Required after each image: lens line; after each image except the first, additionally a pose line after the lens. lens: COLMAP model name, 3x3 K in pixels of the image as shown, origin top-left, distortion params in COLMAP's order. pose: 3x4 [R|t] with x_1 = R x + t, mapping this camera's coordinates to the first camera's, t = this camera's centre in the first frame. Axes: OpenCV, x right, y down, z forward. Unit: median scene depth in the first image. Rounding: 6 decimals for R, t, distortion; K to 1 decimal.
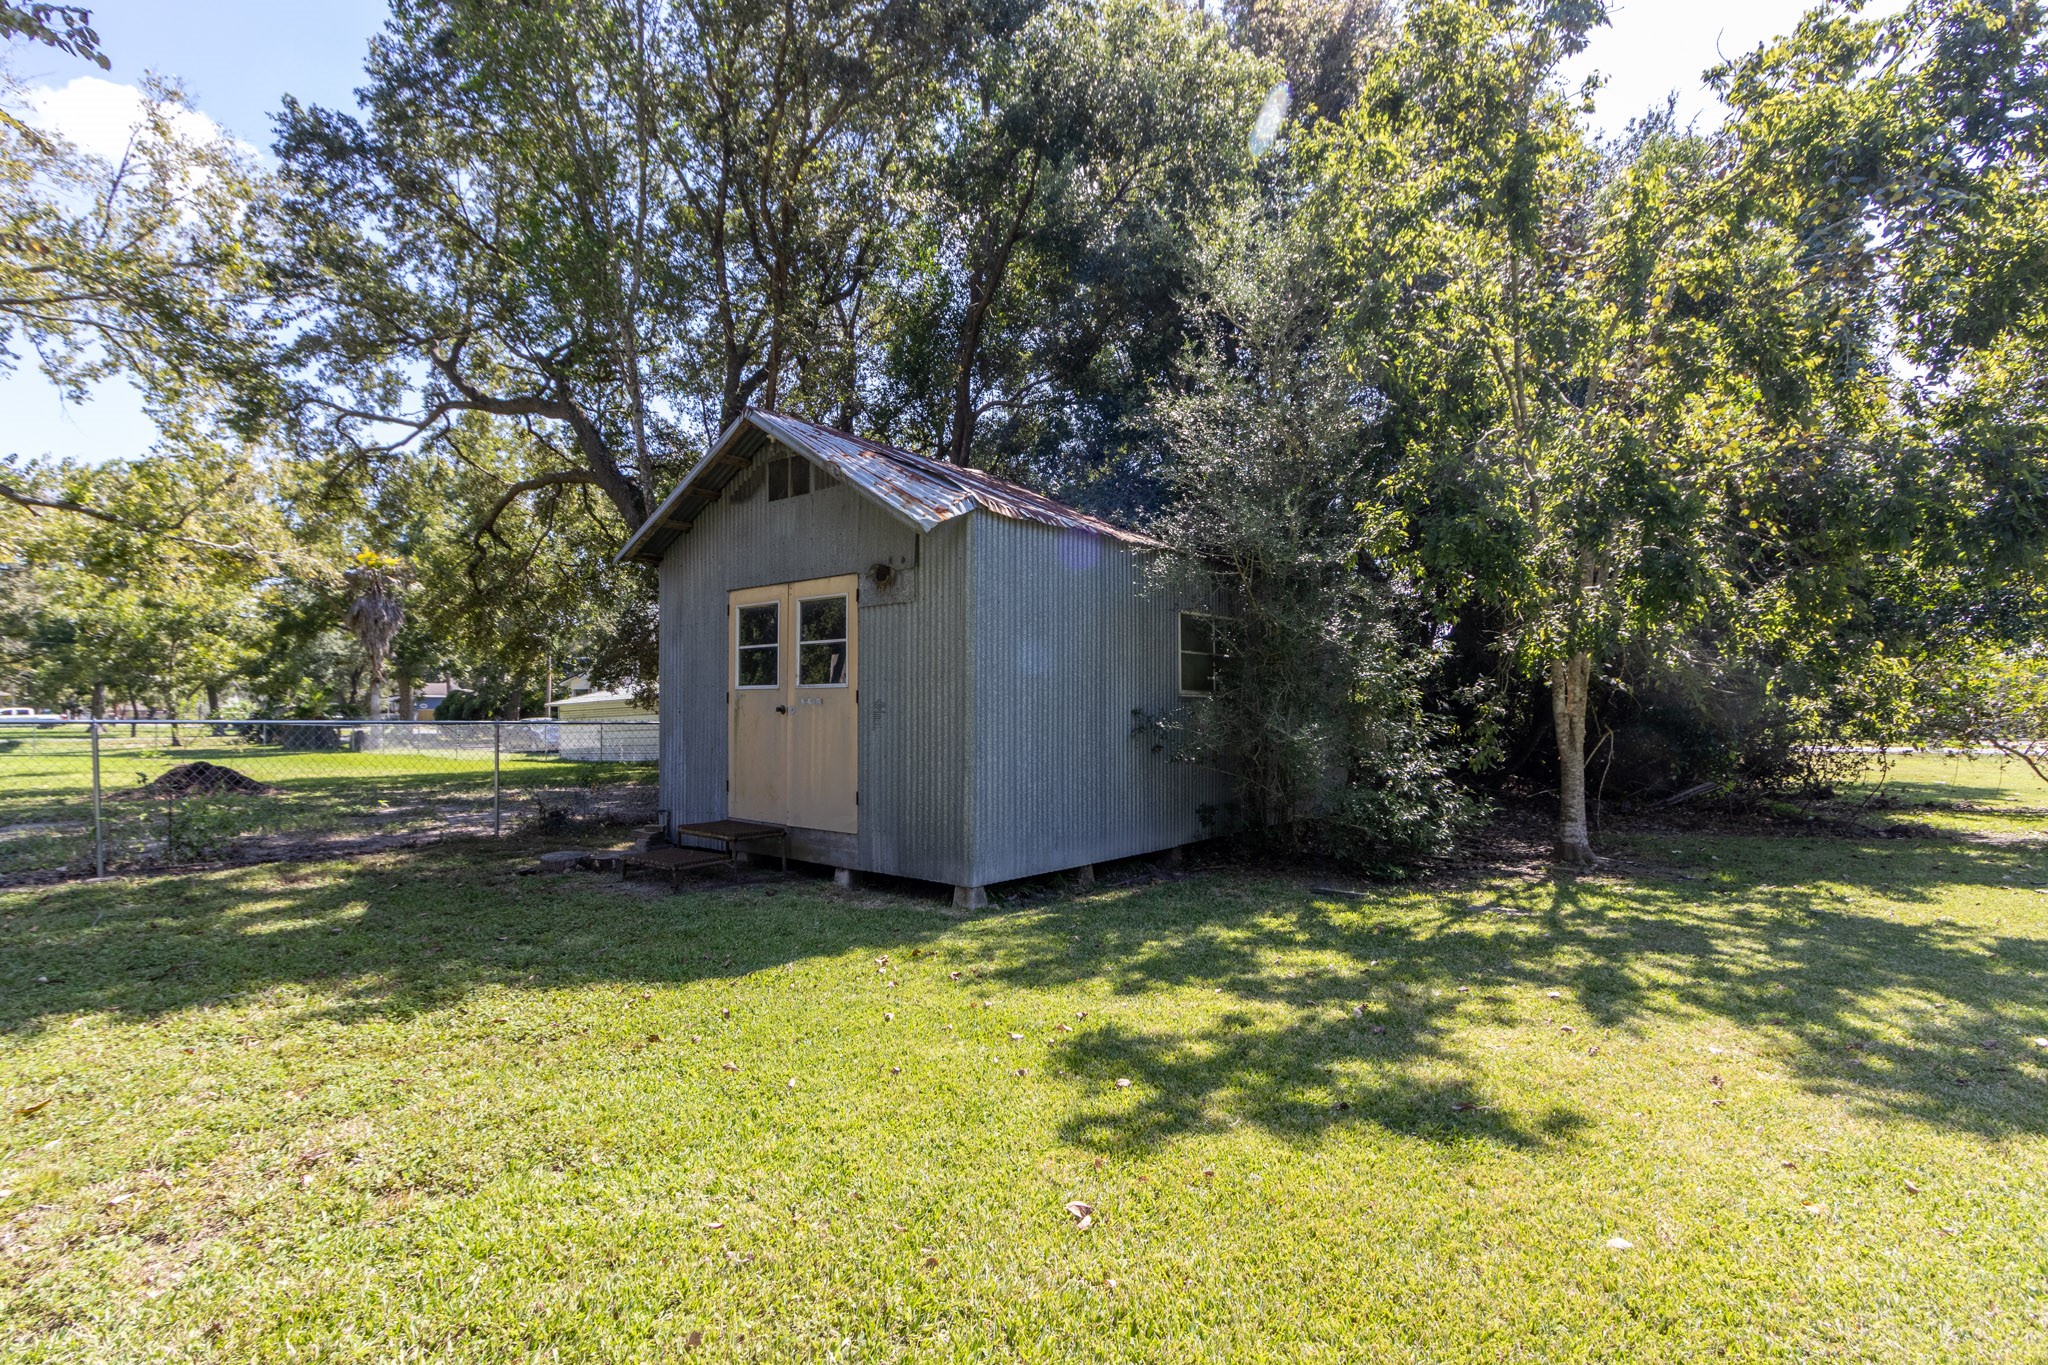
lens RADIAL K [[995.1, 0, 1026.0], [0, 995.1, 702.1], [0, 0, 1]] dist [0.000419, -0.000114]
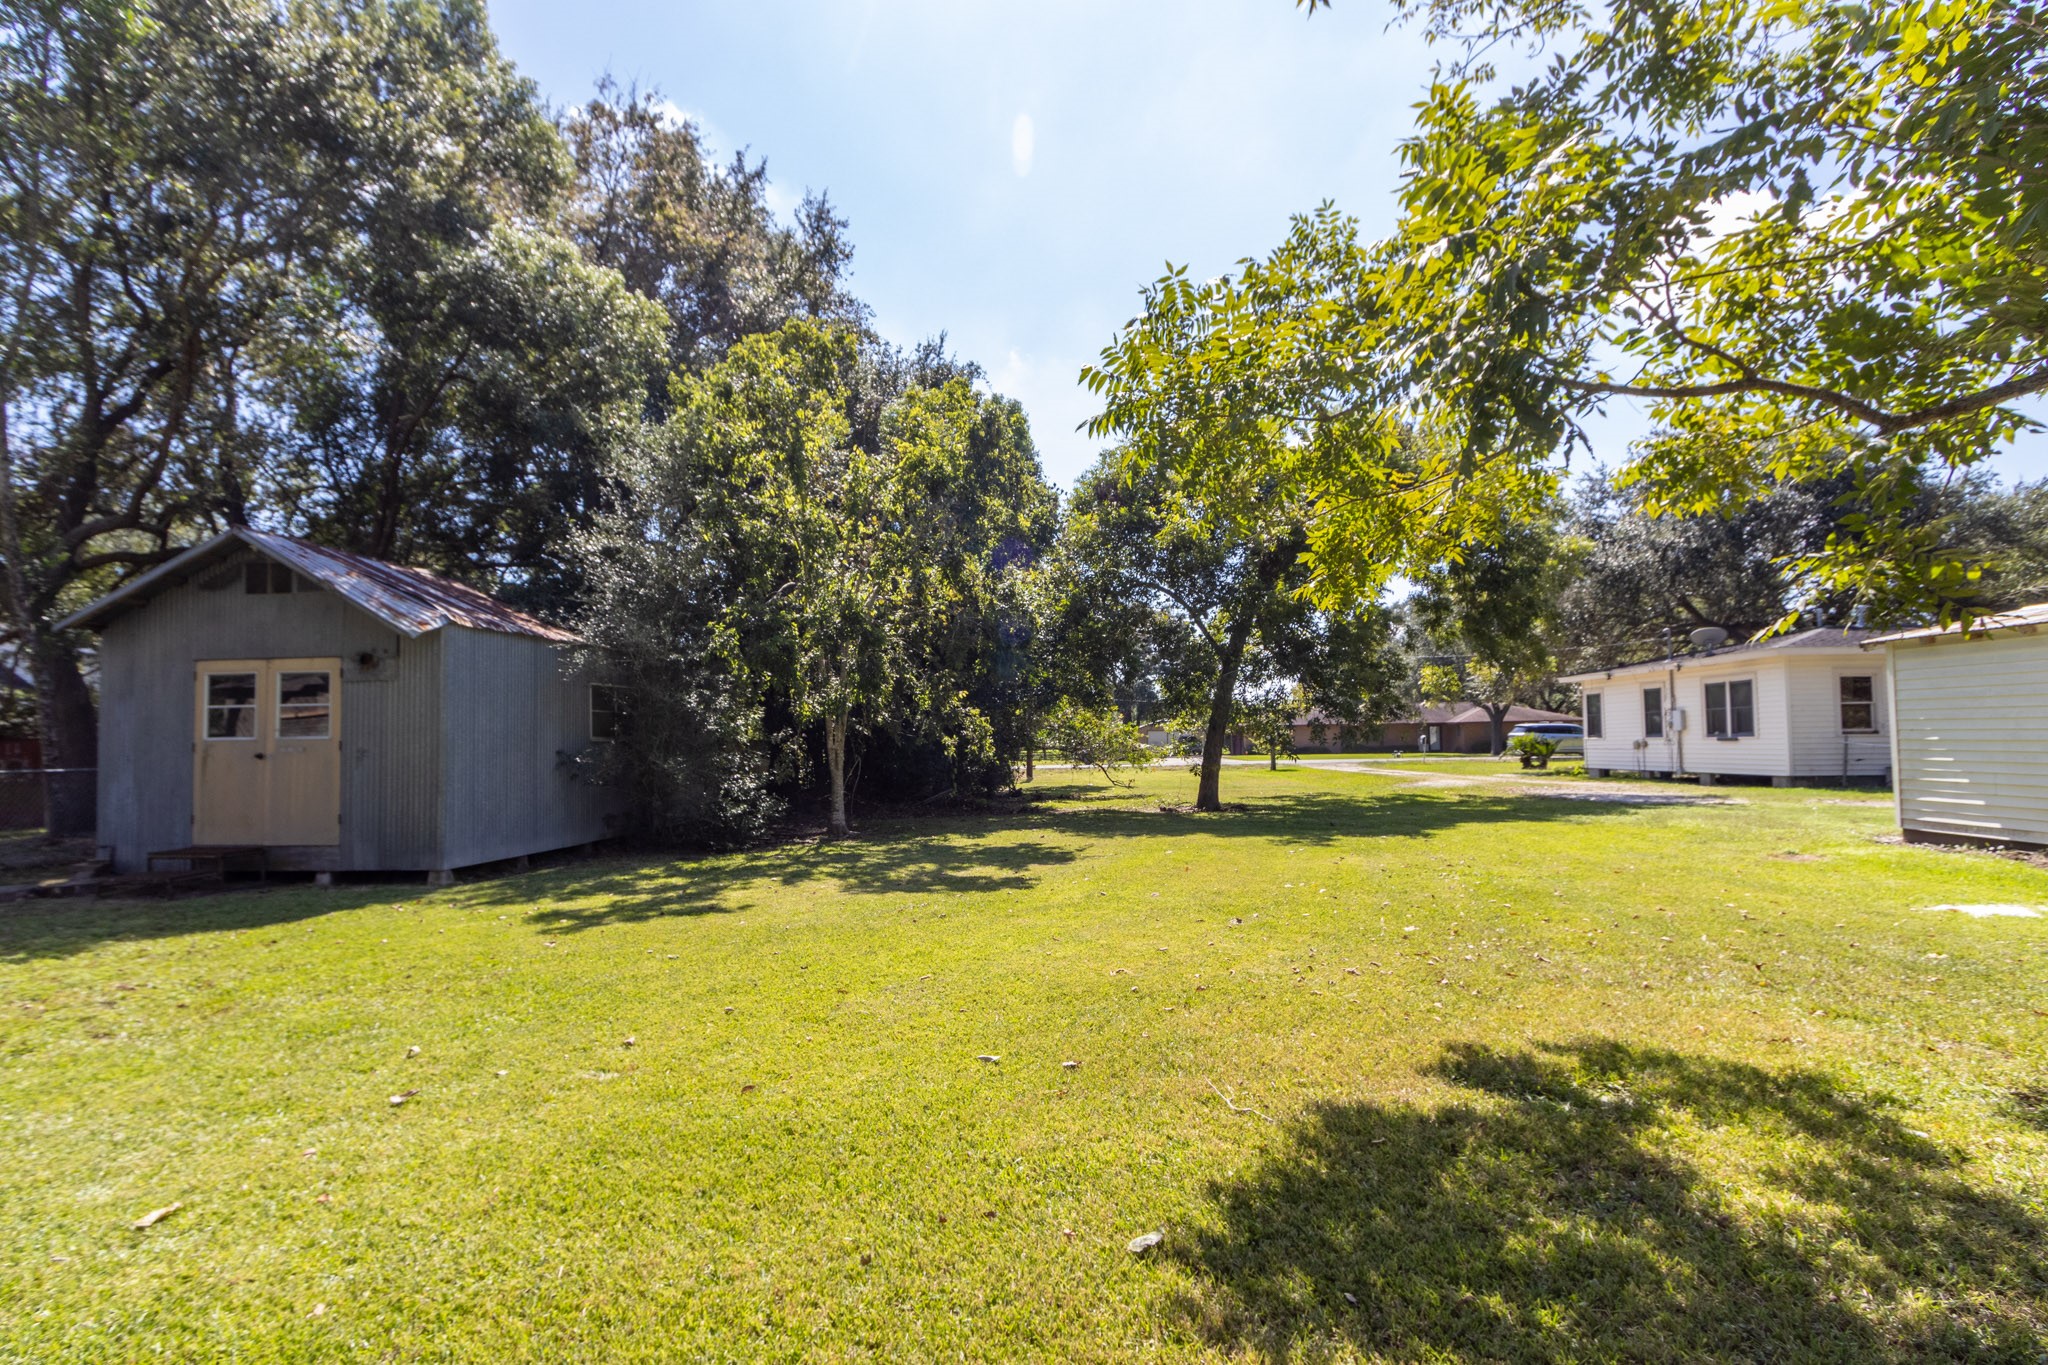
lens RADIAL K [[995.1, 0, 1026.0], [0, 995.1, 702.1], [0, 0, 1]] dist [0.000419, -0.000114]
pose [[0.843387, 0.006388, 0.537268, -0.109183], [0.010712, 0.999531, -0.028700, -0.016163], [-0.537200, 0.029961, 0.842923, -0.687099]]
